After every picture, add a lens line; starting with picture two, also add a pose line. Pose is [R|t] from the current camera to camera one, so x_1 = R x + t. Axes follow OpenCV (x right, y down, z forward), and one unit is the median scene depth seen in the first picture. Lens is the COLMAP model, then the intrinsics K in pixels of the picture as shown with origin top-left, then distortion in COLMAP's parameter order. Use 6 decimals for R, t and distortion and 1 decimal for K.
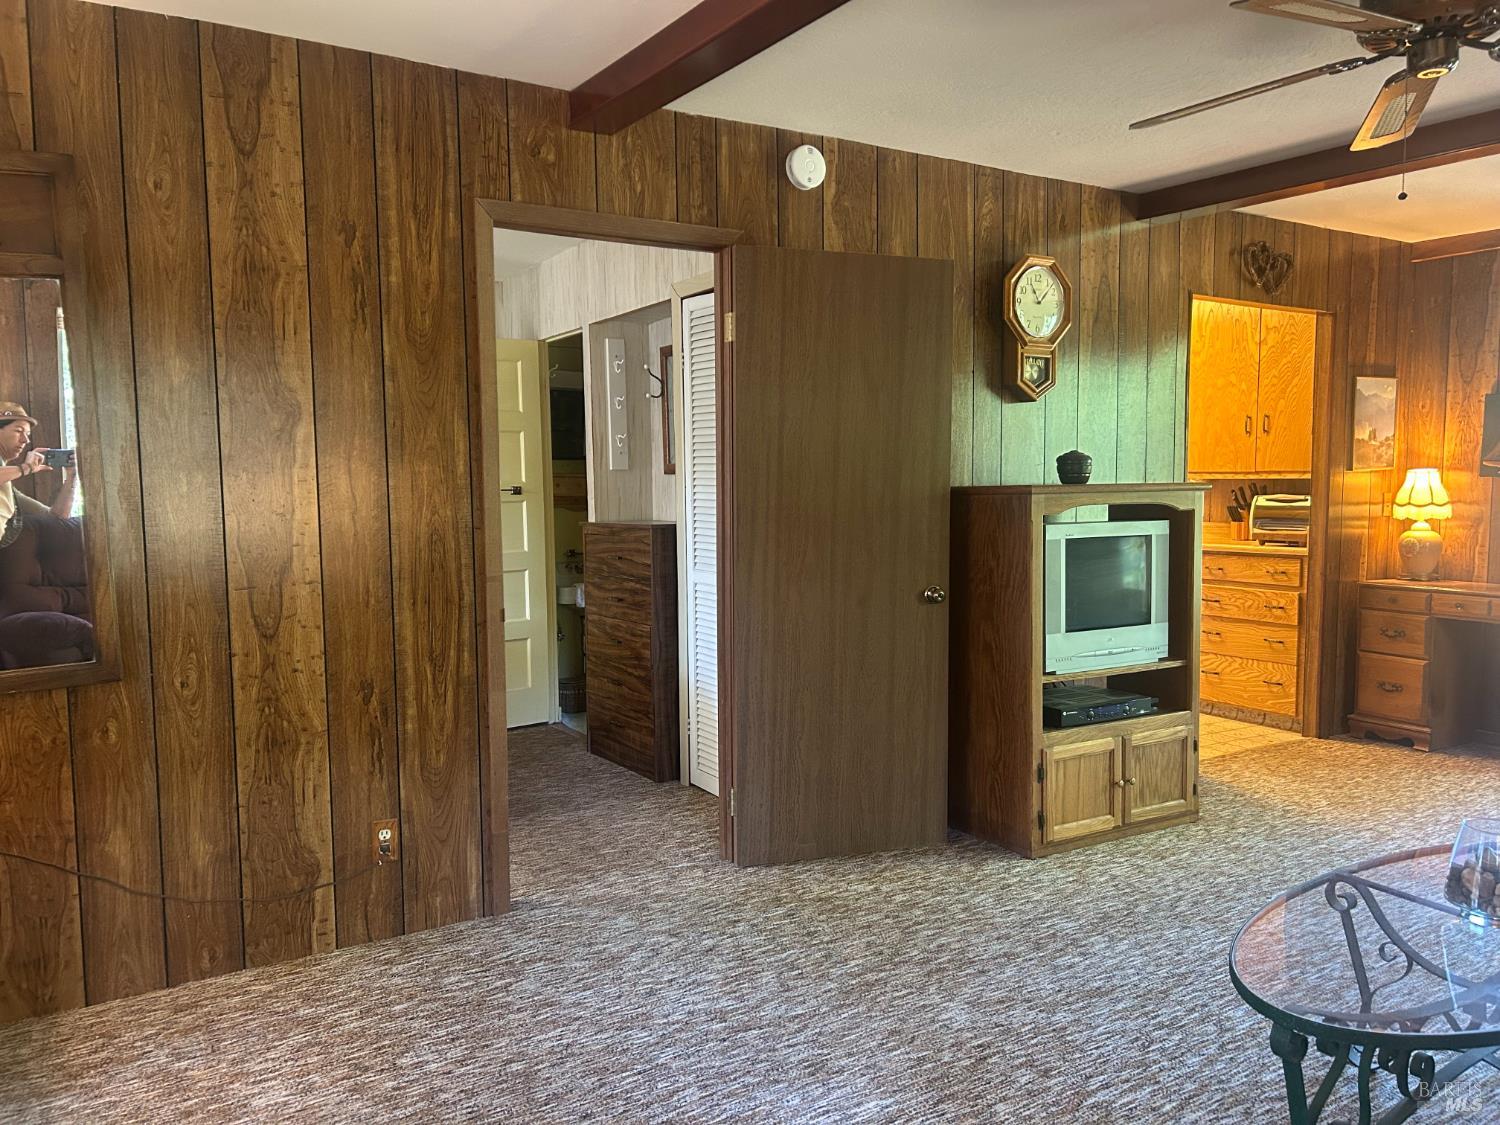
lens RADIAL K [[1128.2, 0, 761.7], [0, 1128.2, 575.4], [0, 0, 1]] dist [0.074422, -0.097963]
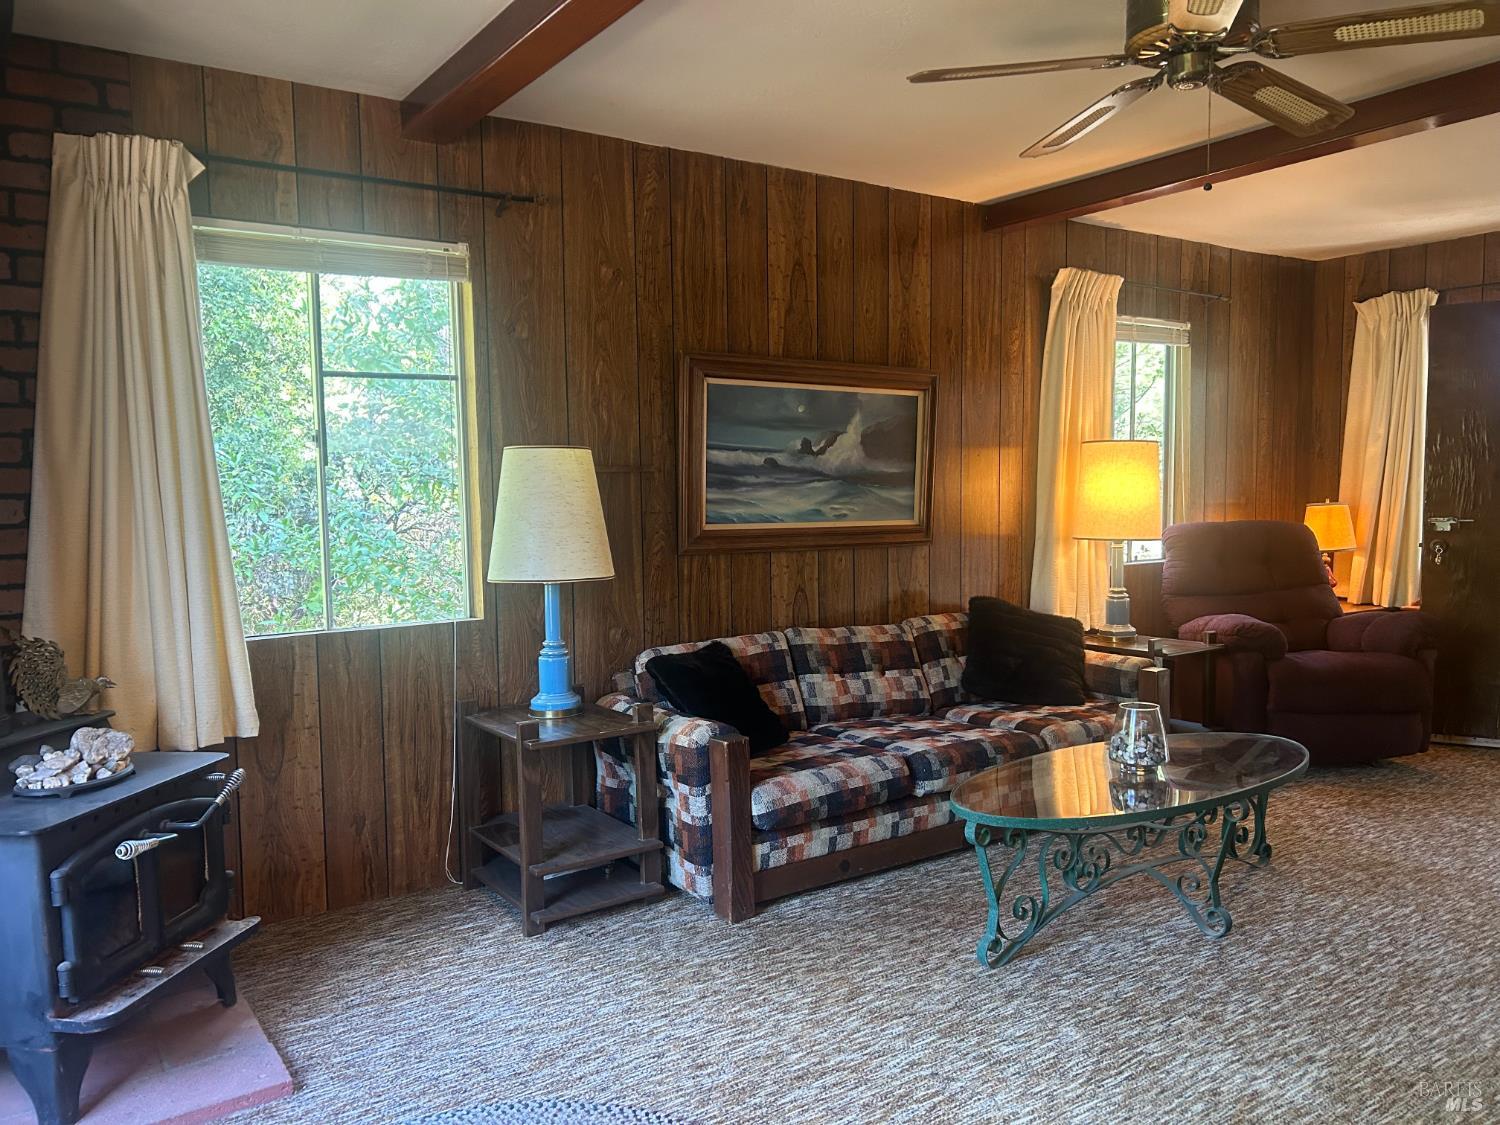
lens RADIAL K [[1121.4, 0, 753.7], [0, 1121.4, 580.3], [0, 0, 1]] dist [0.090181, -0.116797]
pose [[-0.998943, 0.026174, -0.037783, 0.912117], [0.019609, 0.986147, 0.164710, -0.144399], [0.041571, 0.163795, -0.985618, 1.833430]]
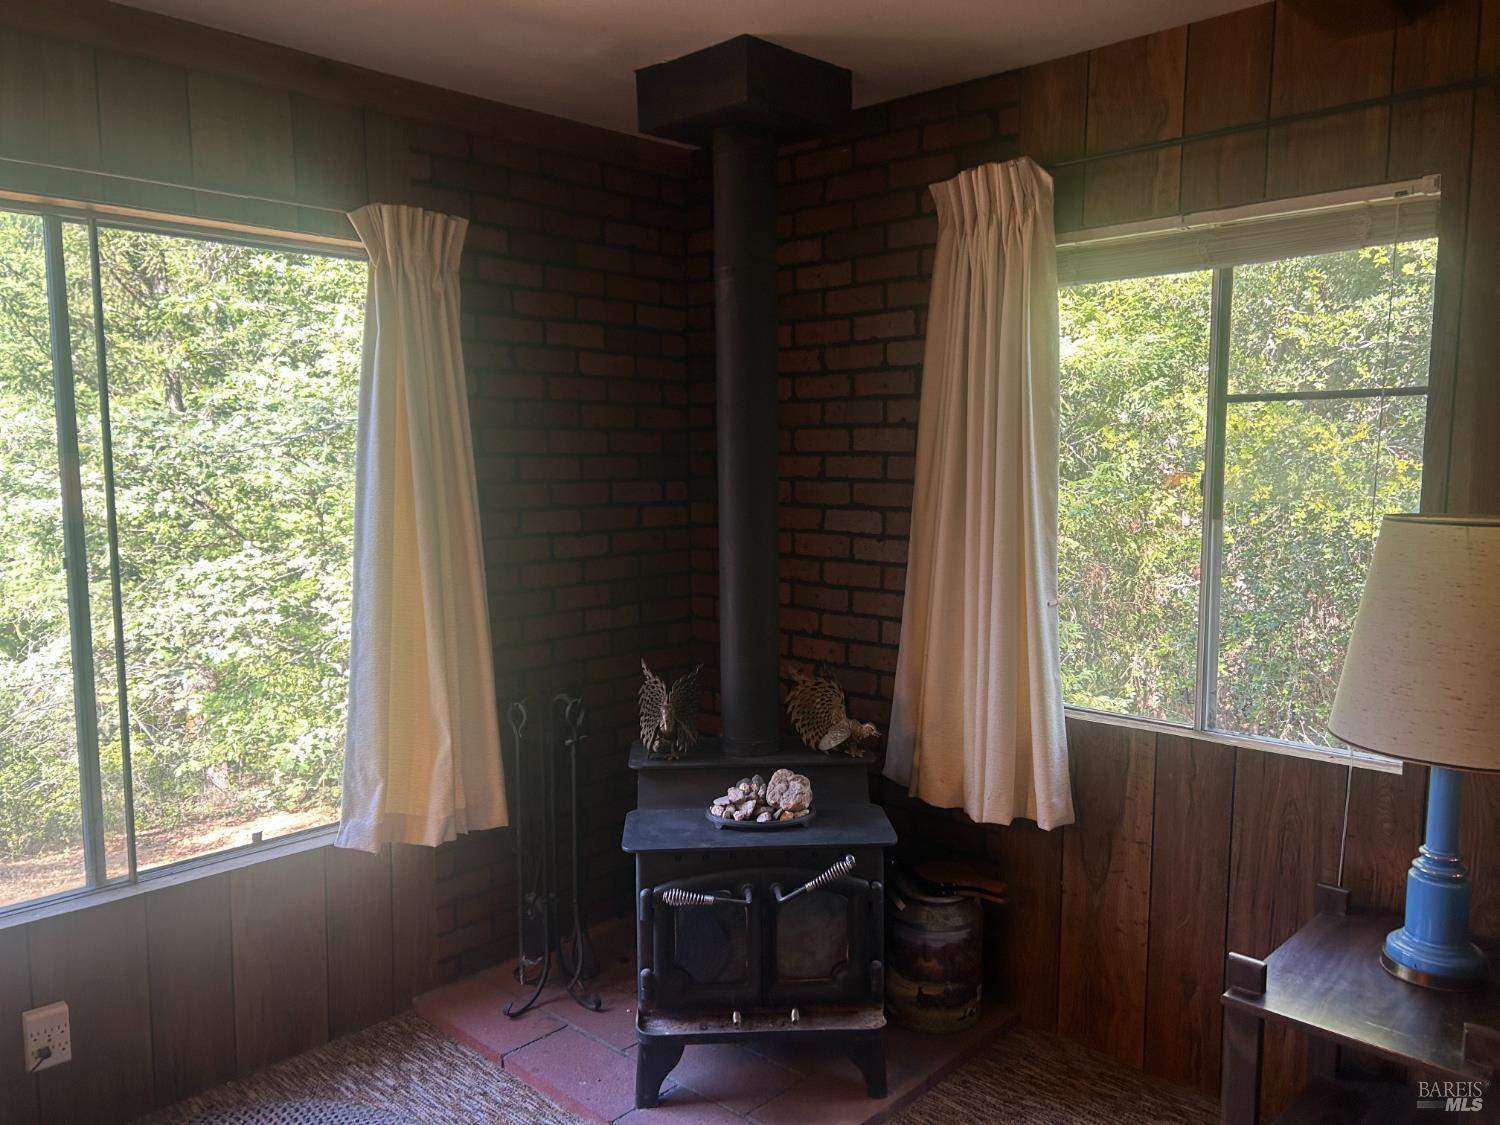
lens RADIAL K [[1128.2, 0, 761.7], [0, 1128.2, 575.4], [0, 0, 1]] dist [0.074422, -0.097963]
pose [[-0.248250, -0.107163, 0.962750, 0.524053], [0.084526, 0.987675, 0.131733, -0.181924], [-0.965001, 0.114080, -0.236132, 1.203064]]
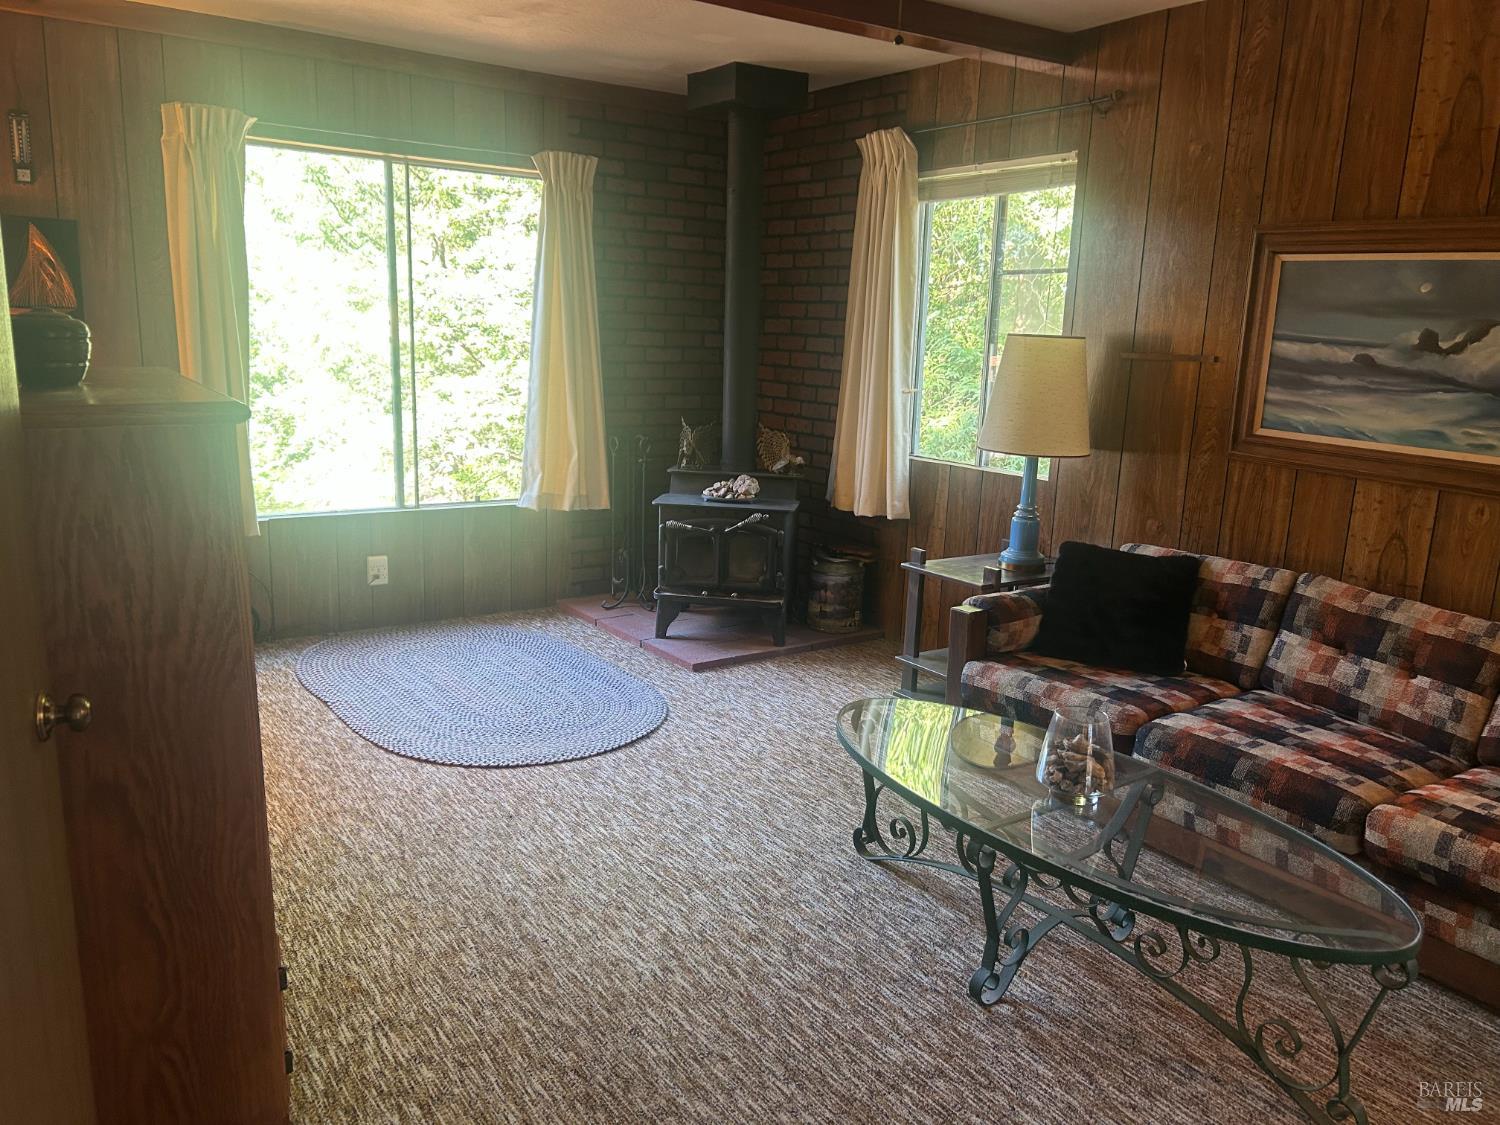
lens RADIAL K [[1128.2, 0, 761.7], [0, 1128.2, 575.4], [0, 0, 1]] dist [0.074422, -0.097963]
pose [[-0.050103, -0.220866, 0.974016, -0.282161], [0.050720, 0.973420, 0.223340, -0.131316], [-0.997455, 0.060592, -0.037569, 1.034547]]
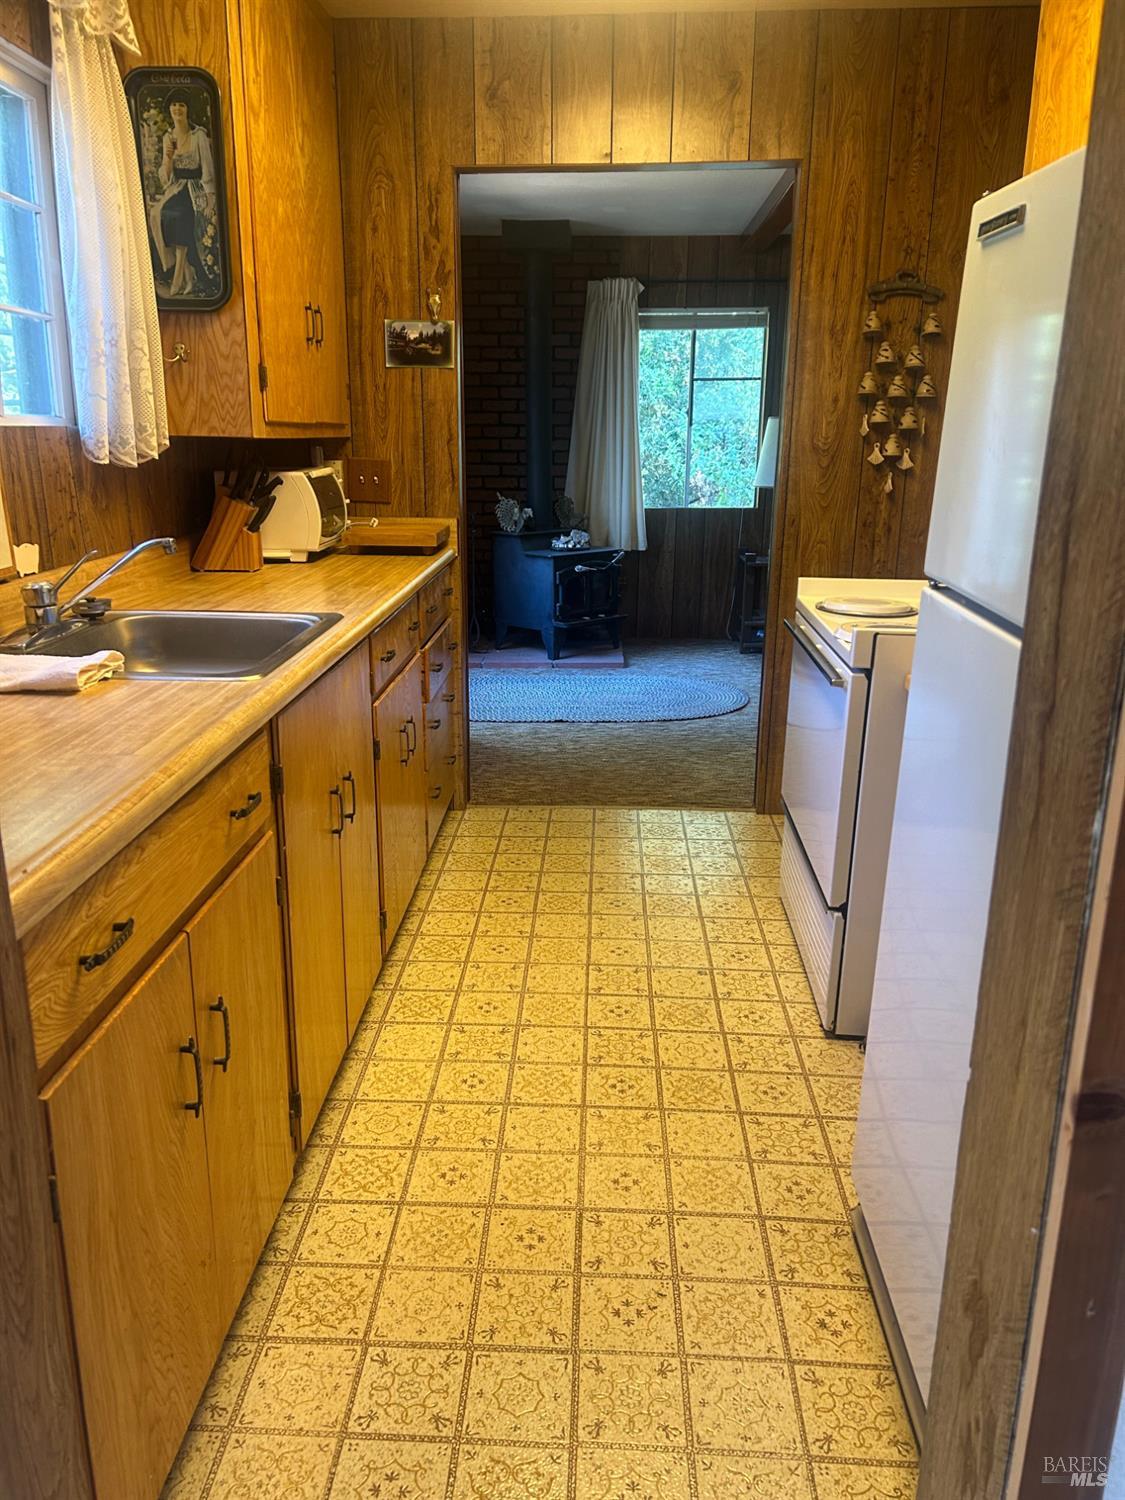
lens RADIAL K [[1121.4, 0, 562.5], [0, 1121.4, 750.0], [0, 0, 1]] dist [0.090181, -0.116797]
pose [[-0.824398, -0.152289, 0.545138, 0.097006], [0.043699, 0.943124, 0.329555, -0.233357], [-0.564321, 0.295507, -0.770855, 2.884077]]
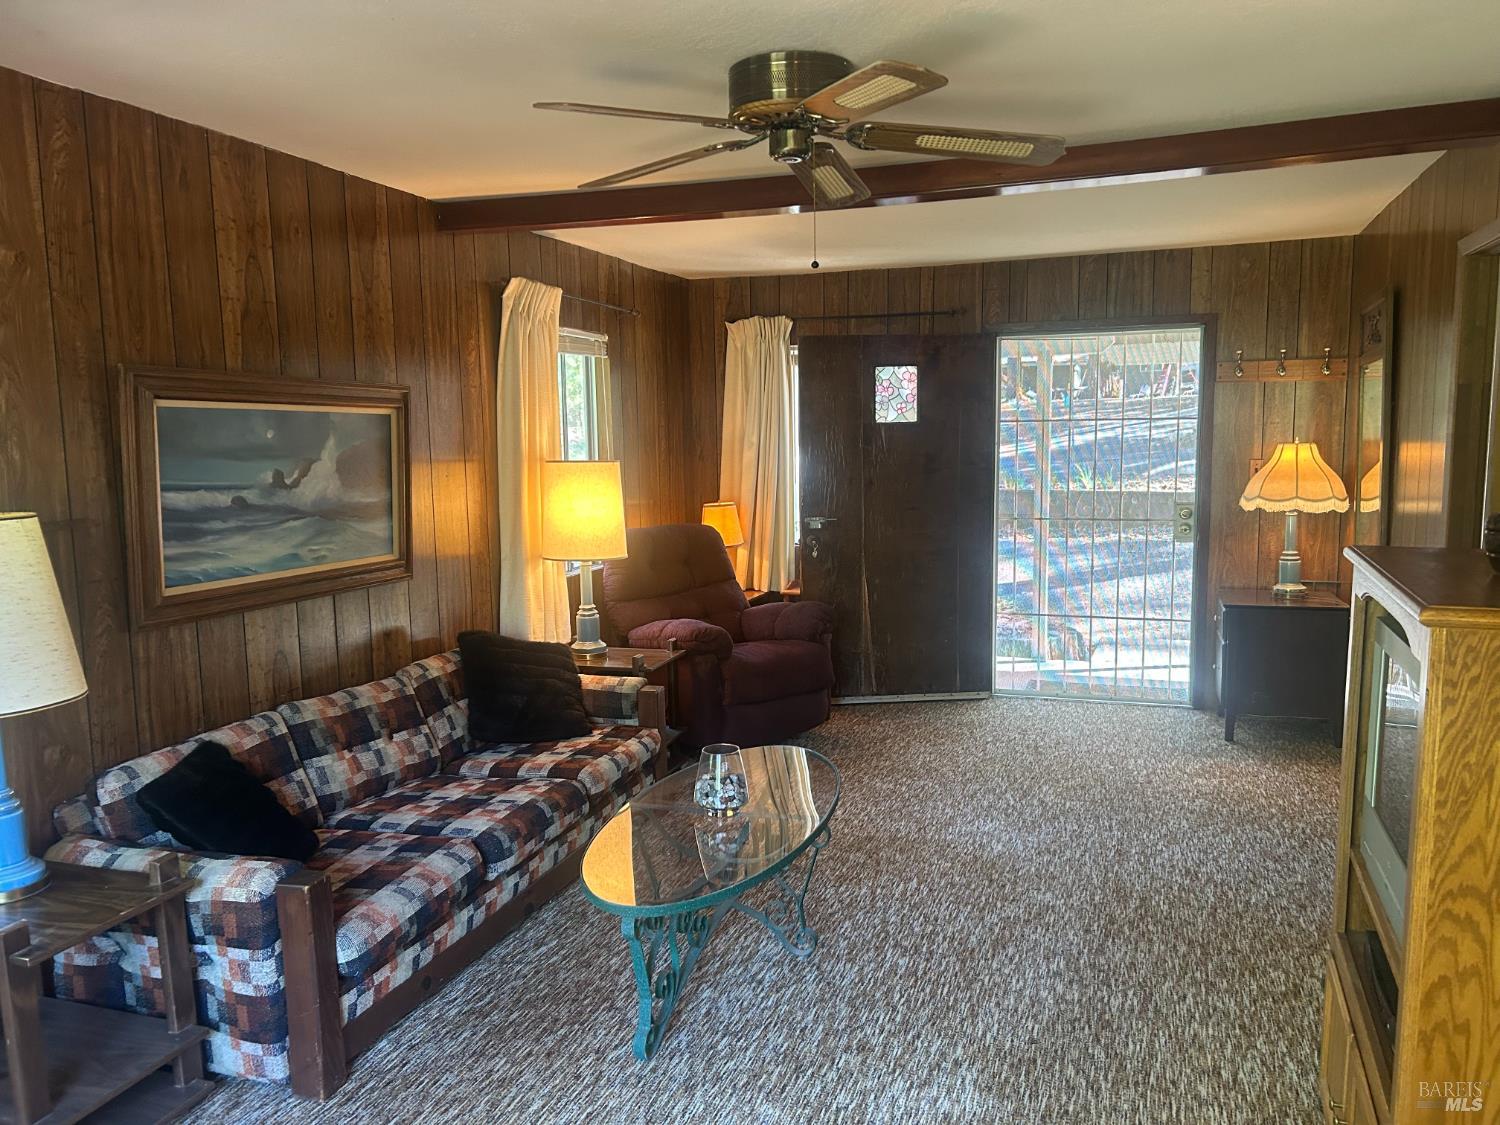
lens RADIAL K [[1128.2, 0, 761.7], [0, 1128.2, 575.4], [0, 0, 1]] dist [0.074422, -0.097963]
pose [[-0.776427, 0.101512, -0.621977, 1.152821], [-0.029473, 0.980013, 0.196739, -0.229114], [0.629517, 0.171085, -0.757917, 1.631680]]
